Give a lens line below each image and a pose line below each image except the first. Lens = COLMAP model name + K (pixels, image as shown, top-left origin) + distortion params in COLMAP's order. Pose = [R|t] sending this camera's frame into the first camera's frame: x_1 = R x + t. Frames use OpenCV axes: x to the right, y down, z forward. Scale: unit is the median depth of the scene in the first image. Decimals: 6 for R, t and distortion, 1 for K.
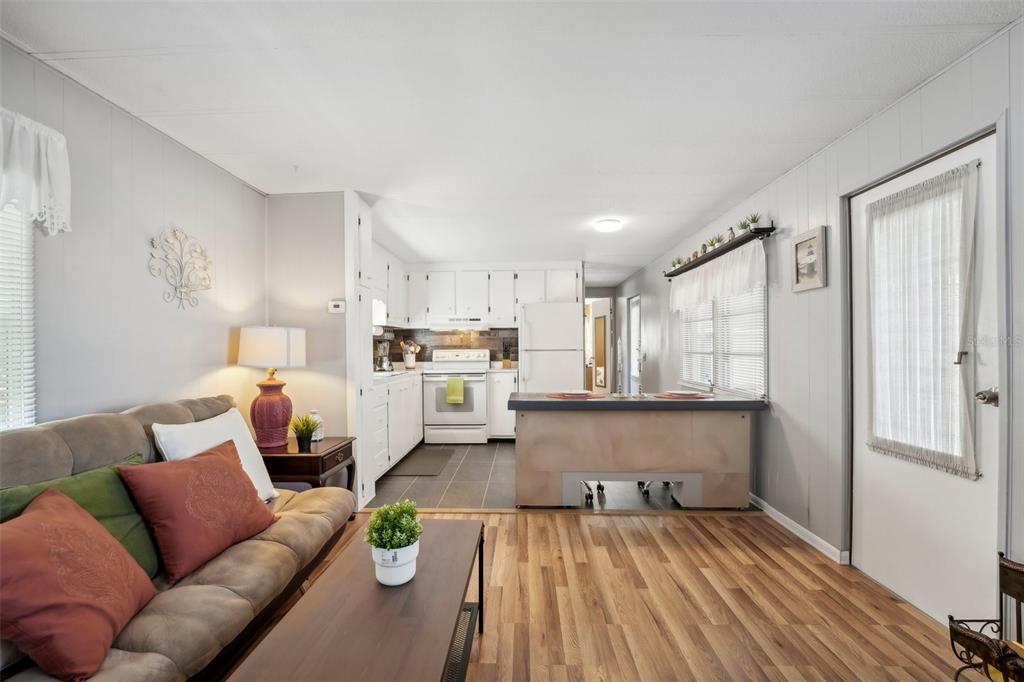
lens RADIAL K [[432.1, 0, 491.4], [0, 432.1, 351.9], [0, 0, 1]] dist [-0.023115, 0.000144]
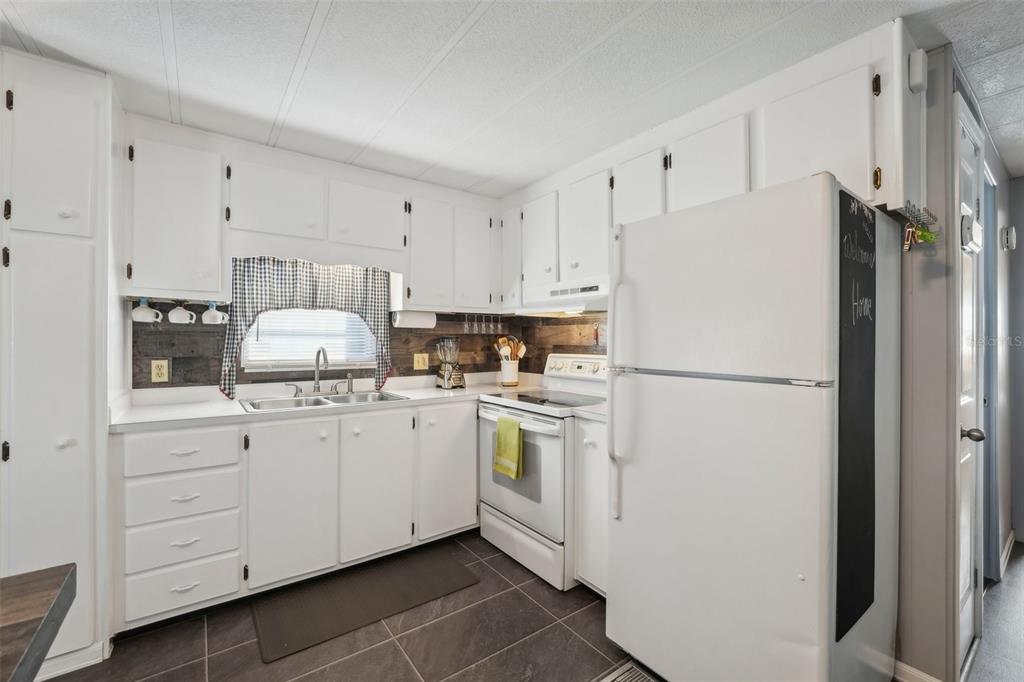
lens RADIAL K [[431.5, 0, 501.9], [0, 431.5, 334.7], [0, 0, 1]] dist [-0.015708, 0.000454]
pose [[0.642157, 0.001652, -0.766571, 0.452856], [-0.012516, 0.999887, -0.008330, -0.043031], [0.766471, 0.014943, 0.642105, 1.216473]]
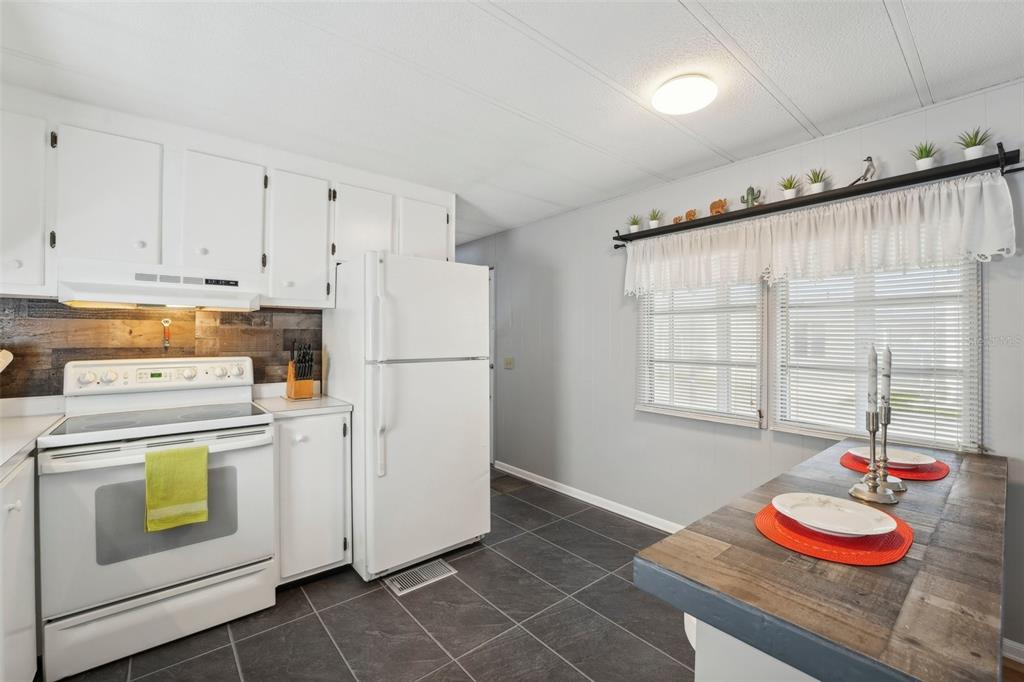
lens RADIAL K [[427.1, 0, 498.9], [0, 427.1, 336.3], [0, 0, 1]] dist [-0.023422, 0.000067]
pose [[0.725333, 0.011524, 0.688302, -0.222321], [-0.000983, 0.999876, -0.015704, -0.037672], [-0.688397, 0.010714, 0.725255, 1.031753]]
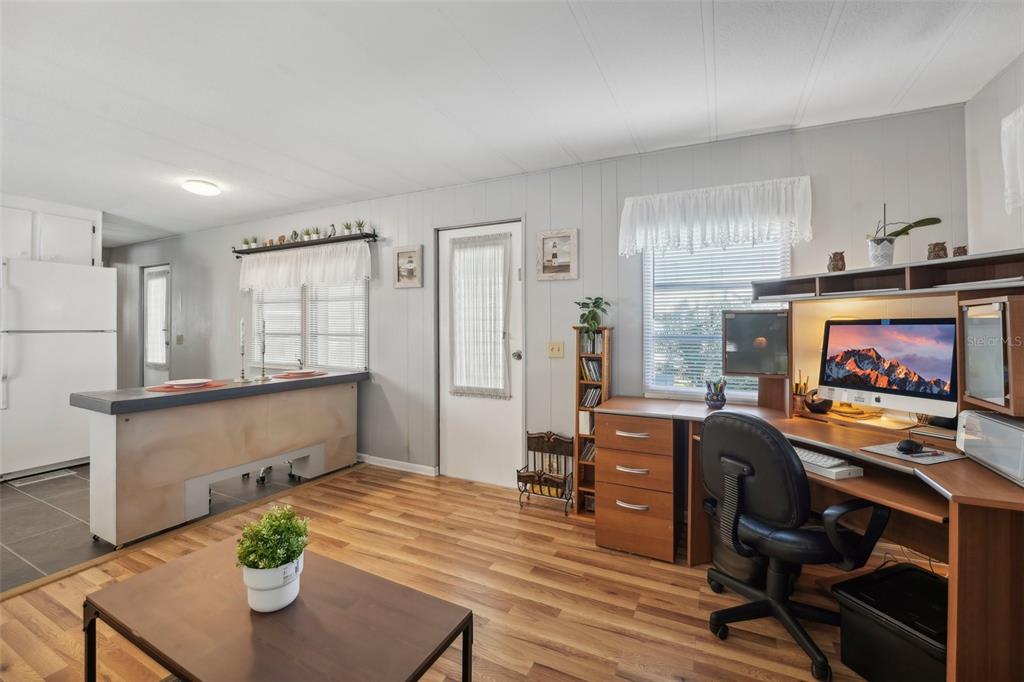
lens RADIAL K [[447.2, 0, 513.5], [0, 447.2, 325.9], [0, 0, 1]] dist [-0.015792, -0.000071]
pose [[0.391851, 0.010962, 0.919963, -0.376934], [0.004218, 0.999897, -0.013711, -0.000380], [-0.920019, 0.009253, 0.391764, 0.098358]]
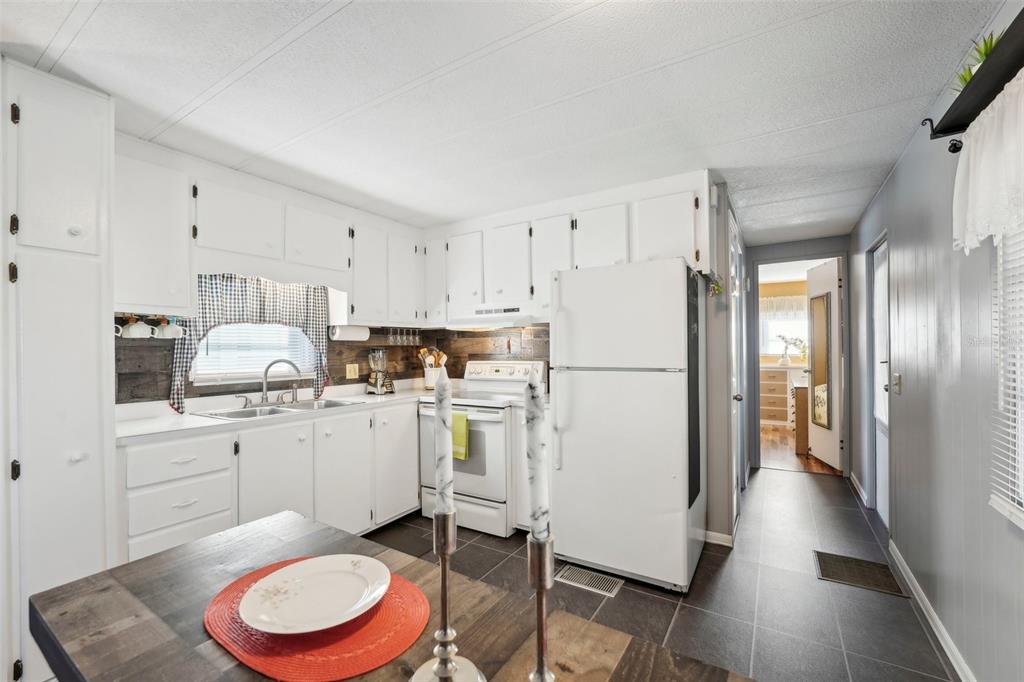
lens RADIAL K [[429.2, 0, 507.6], [0, 429.2, 344.3], [0, 0, 1]] dist [-0.024234, 0.000175]
pose [[0.880019, -0.007915, -0.474872, 0.427995], [0.002324, 0.999921, -0.012359, -0.040921], [0.474932, 0.009772, 0.879968, 0.926589]]
